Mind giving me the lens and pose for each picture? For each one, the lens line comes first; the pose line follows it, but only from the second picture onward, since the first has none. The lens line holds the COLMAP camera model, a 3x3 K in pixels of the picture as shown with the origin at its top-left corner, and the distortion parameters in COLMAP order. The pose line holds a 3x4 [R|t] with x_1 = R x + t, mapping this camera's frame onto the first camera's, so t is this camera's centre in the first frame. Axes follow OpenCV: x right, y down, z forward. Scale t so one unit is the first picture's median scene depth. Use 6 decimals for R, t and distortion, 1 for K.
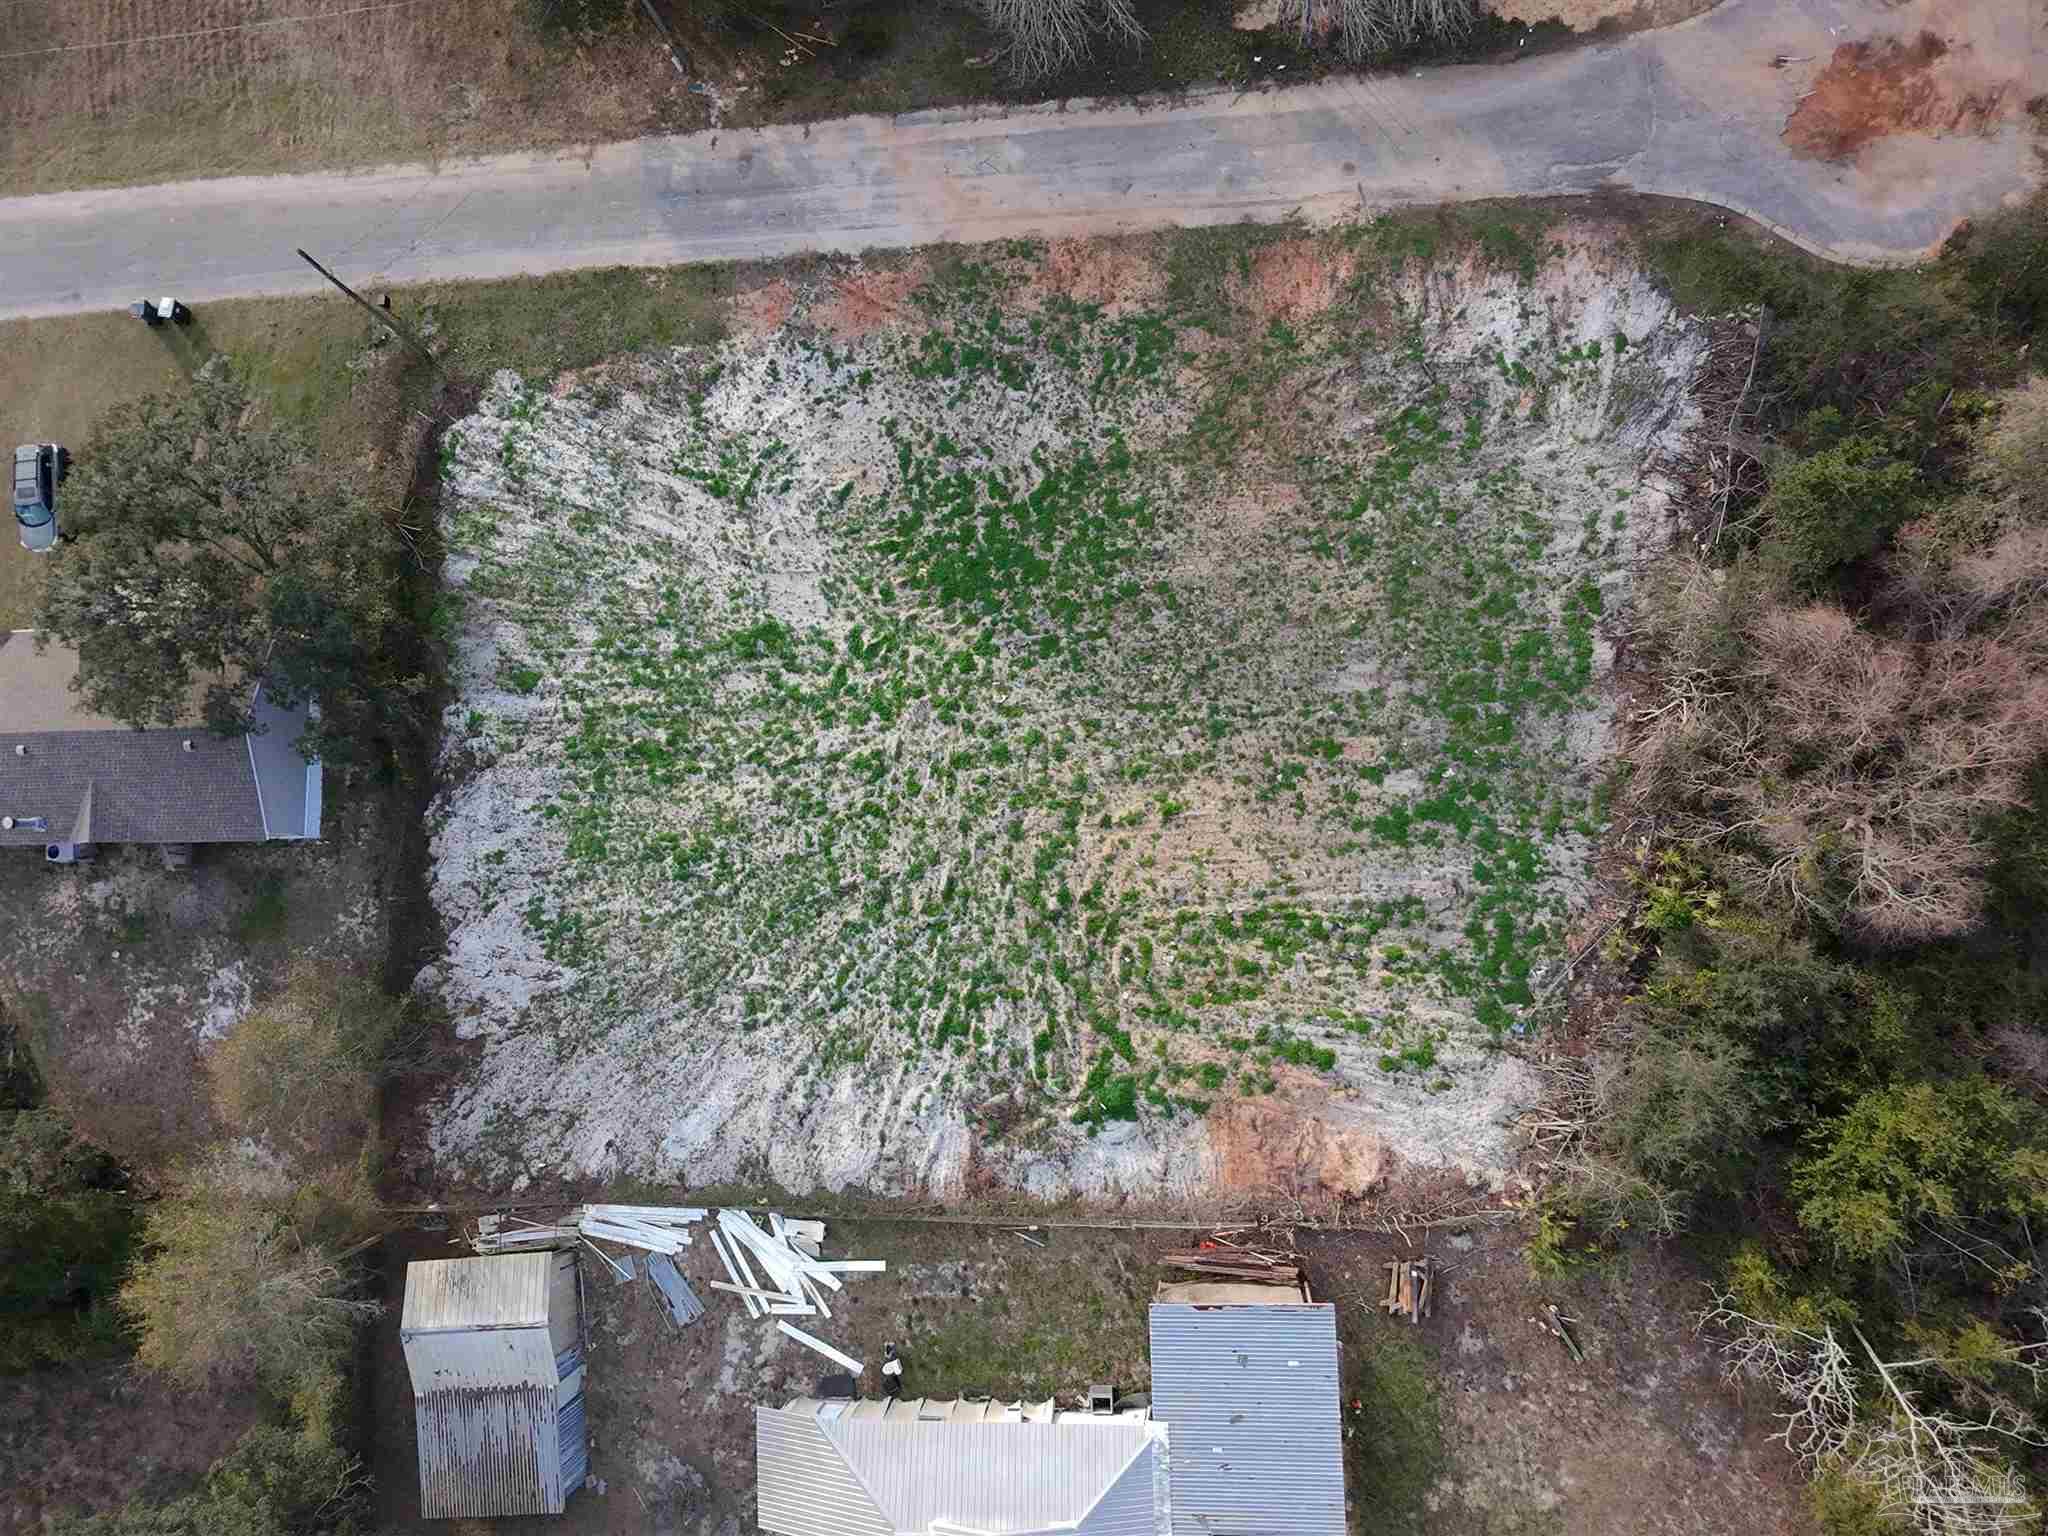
lens RADIAL K [[1307.8, 0, 1024.0], [0, 1307.8, 768.0], [0, 0, 1]] dist [0.001639, -0.001784]
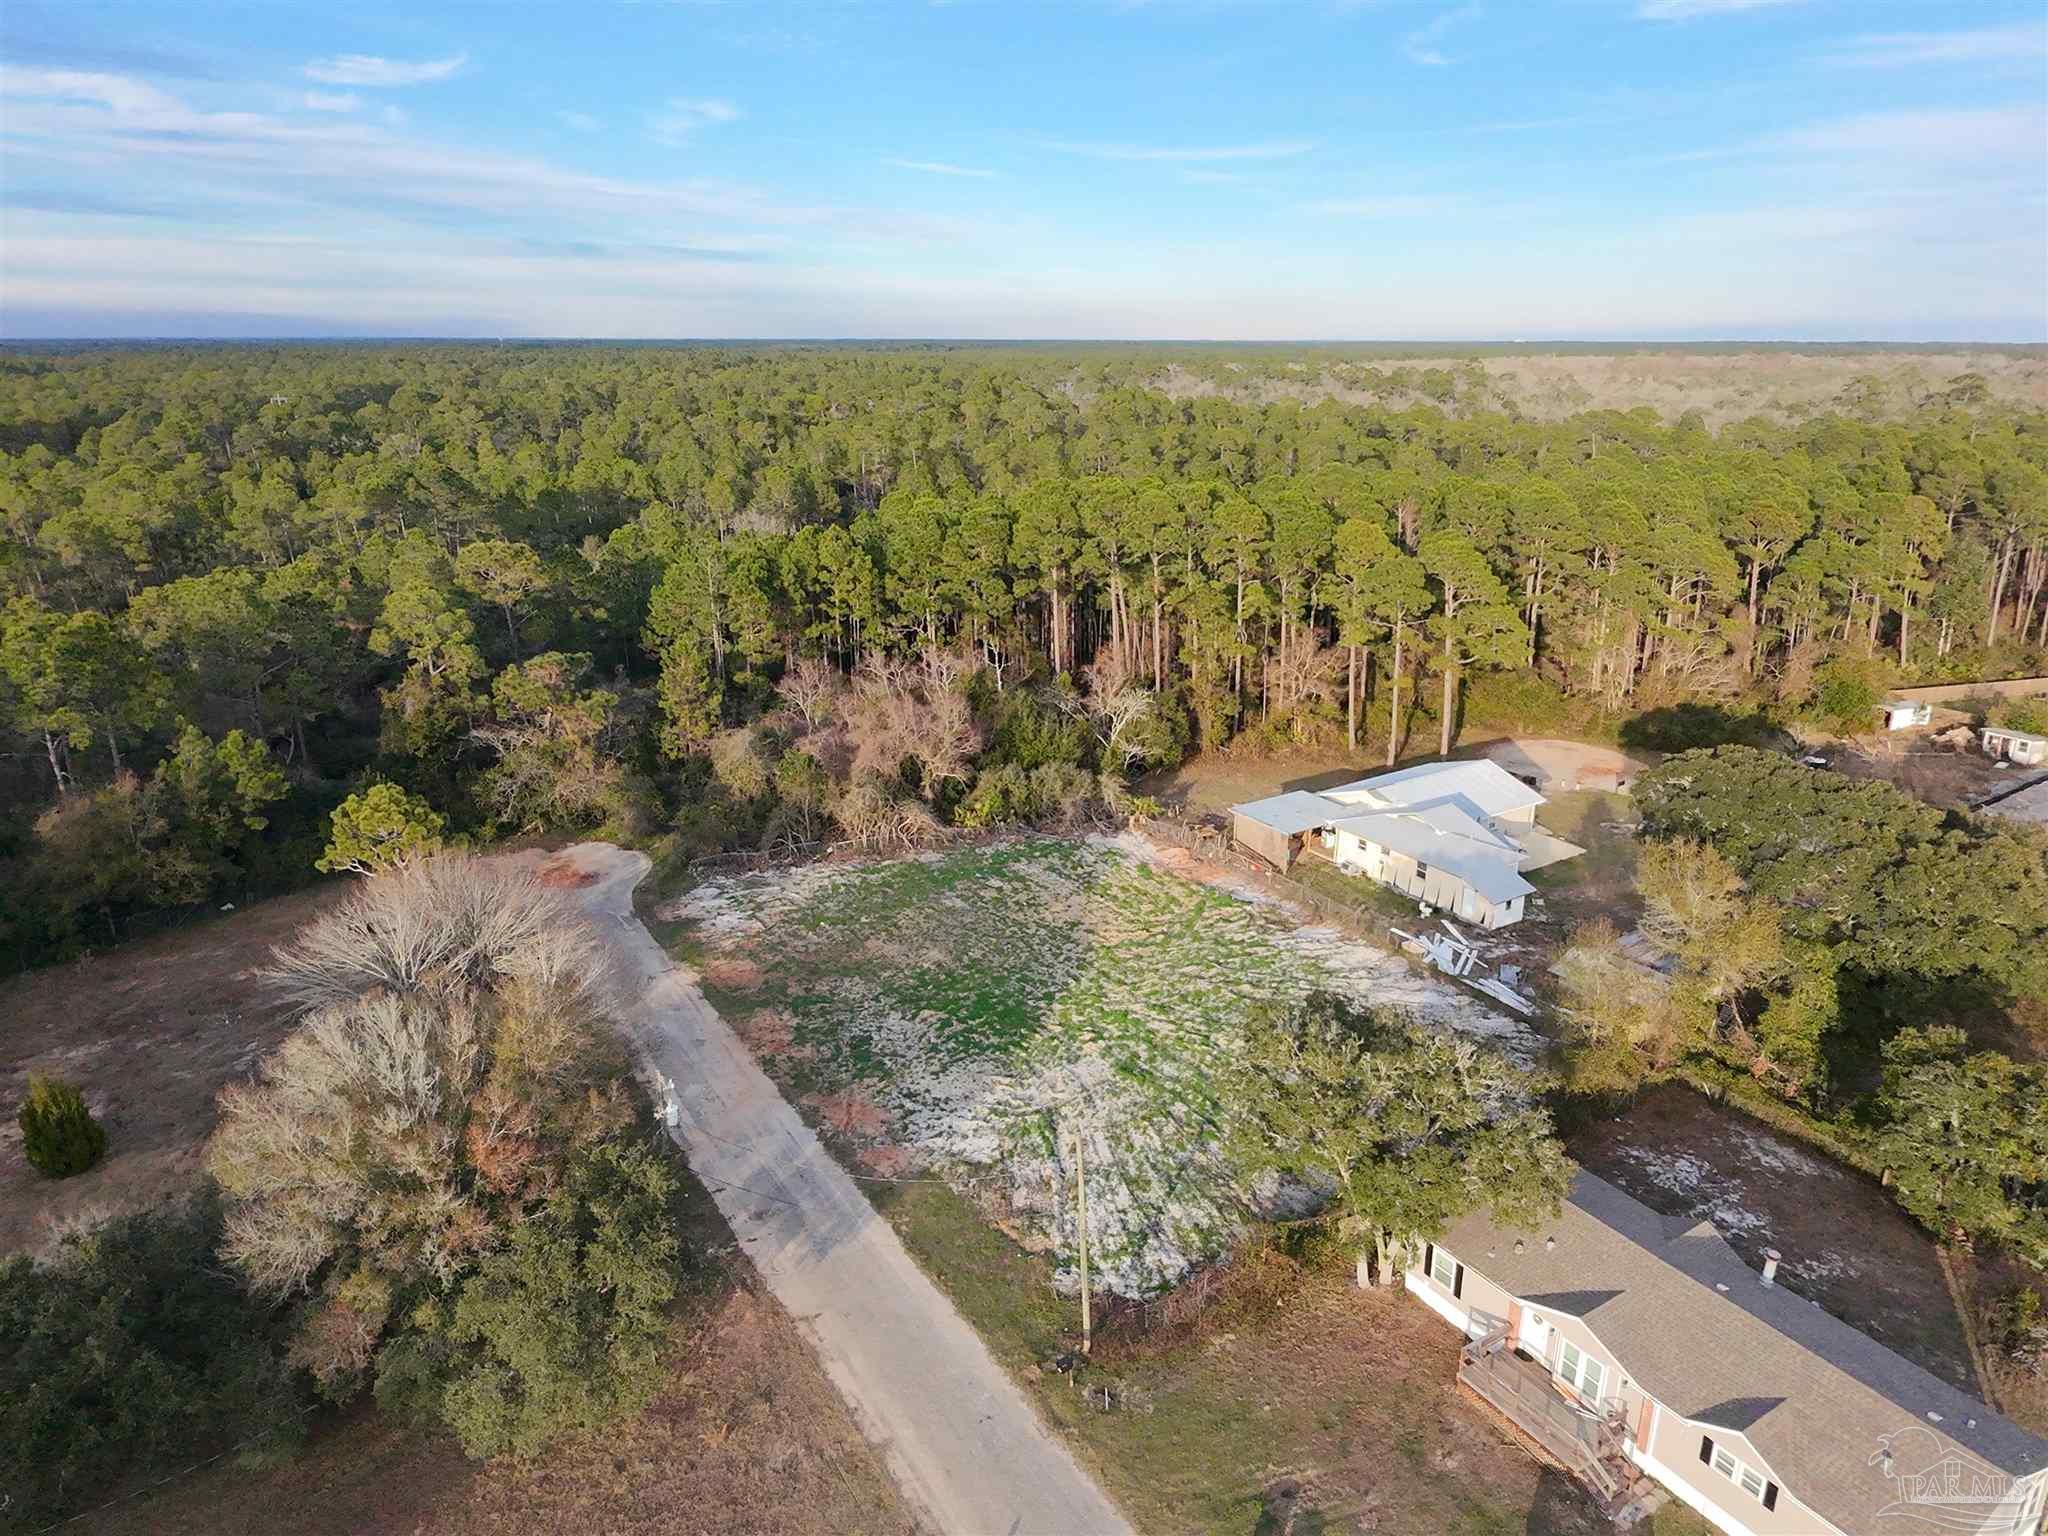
lens RADIAL K [[1307.8, 0, 1024.0], [0, 1307.8, 768.0], [0, 0, 1]] dist [0.001639, -0.001784]
pose [[-0.510511, -0.149643, 0.846750, -1.207877], [0.859585, -0.063385, 0.507047, -0.834843], [-0.022204, 0.986706, 0.160989, 0.509705]]
